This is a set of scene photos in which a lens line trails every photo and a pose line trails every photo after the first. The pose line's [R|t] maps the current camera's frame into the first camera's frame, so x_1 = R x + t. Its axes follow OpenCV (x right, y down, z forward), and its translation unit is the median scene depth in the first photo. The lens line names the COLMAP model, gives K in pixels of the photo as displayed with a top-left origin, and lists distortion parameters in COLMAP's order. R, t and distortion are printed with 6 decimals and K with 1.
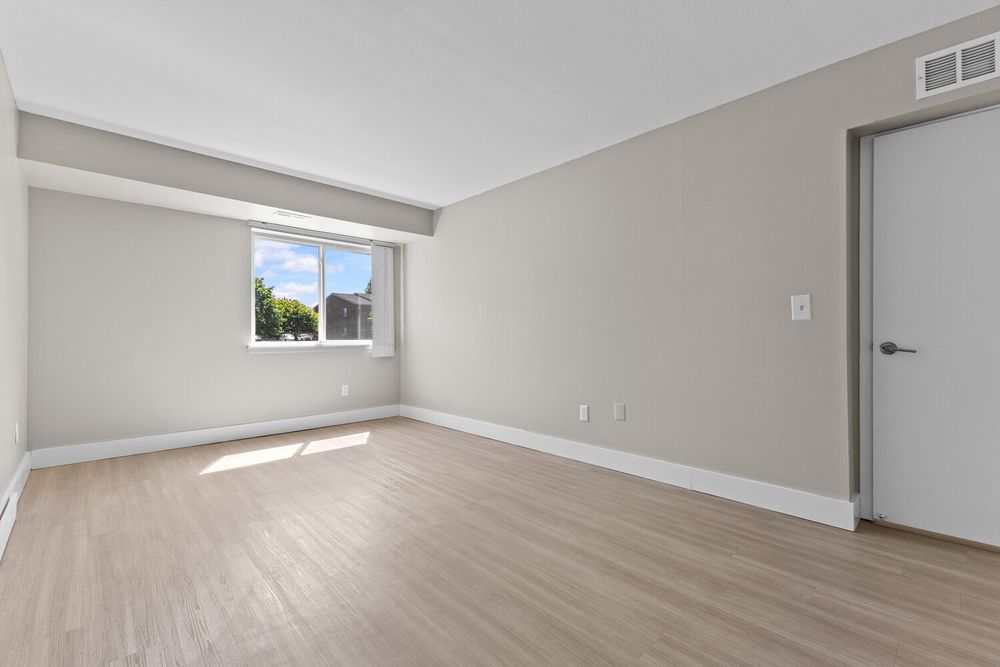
lens RADIAL K [[435.0, 0, 504.8], [0, 435.0, 334.7], [0, 0, 1]] dist [0.013421, 0.000353]
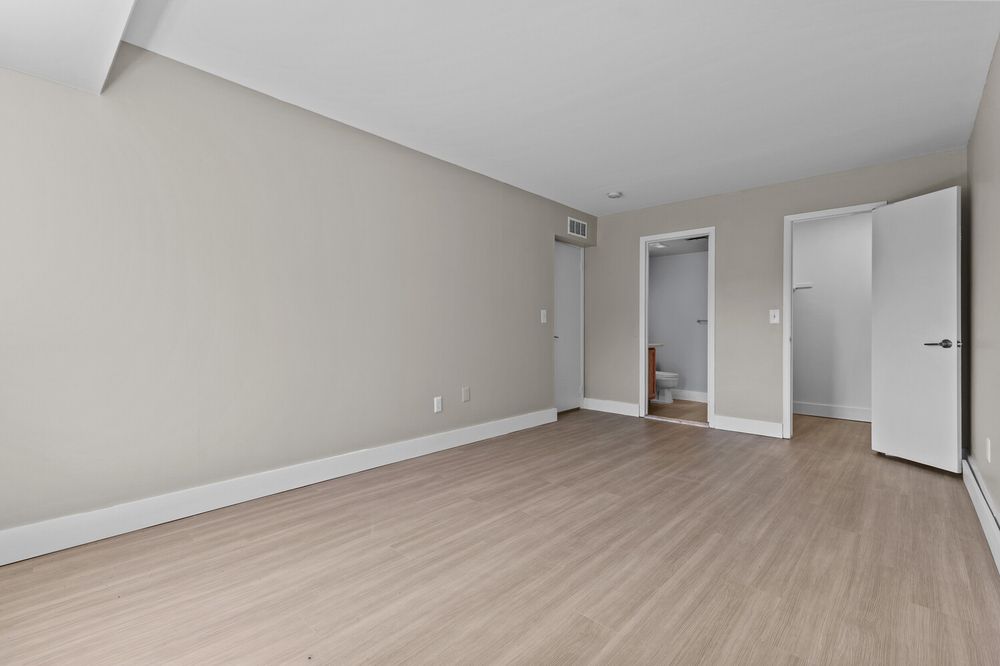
lens RADIAL K [[435.0, 0, 496.4], [0, 435.0, 334.8], [0, 0, 1]] dist [0.013421, 0.000353]
pose [[-0.050145, -0.010384, 0.998688, -0.892421], [-0.006555, 0.999928, 0.010067, 0.000552], [-0.998720, -0.006042, -0.050209, 0.937951]]
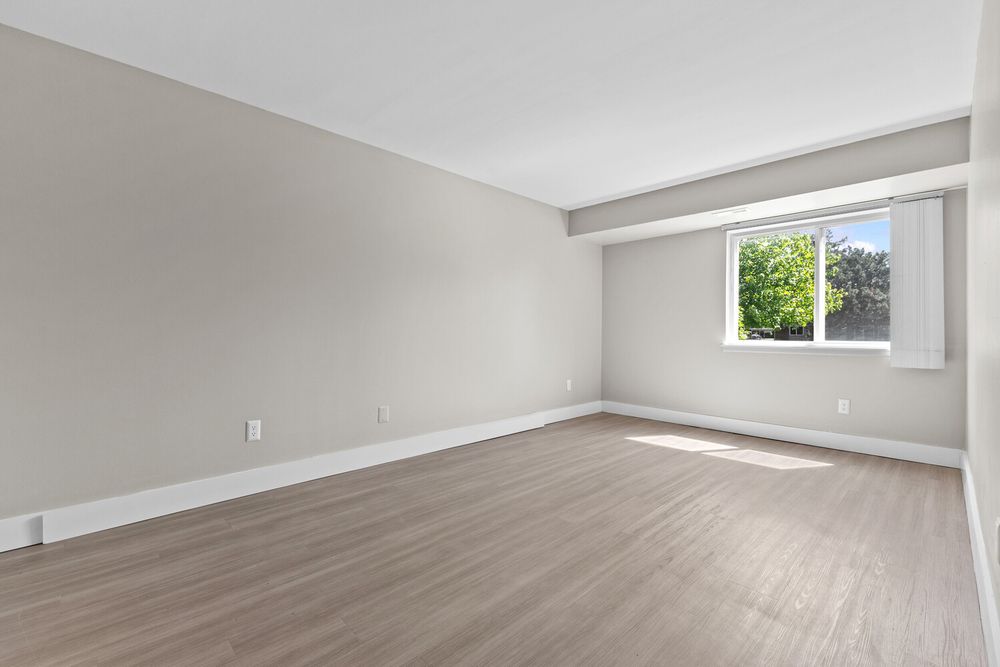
lens RADIAL K [[435.0, 0, 497.6], [0, 435.0, 328.1], [0, 0, 1]] dist [0.013421, 0.000353]
pose [[0.006770, -0.005759, -0.999961, 0.587878], [-0.005599, 0.999968, -0.005797, -0.004044], [0.999961, 0.005638, 0.006737, 0.566396]]
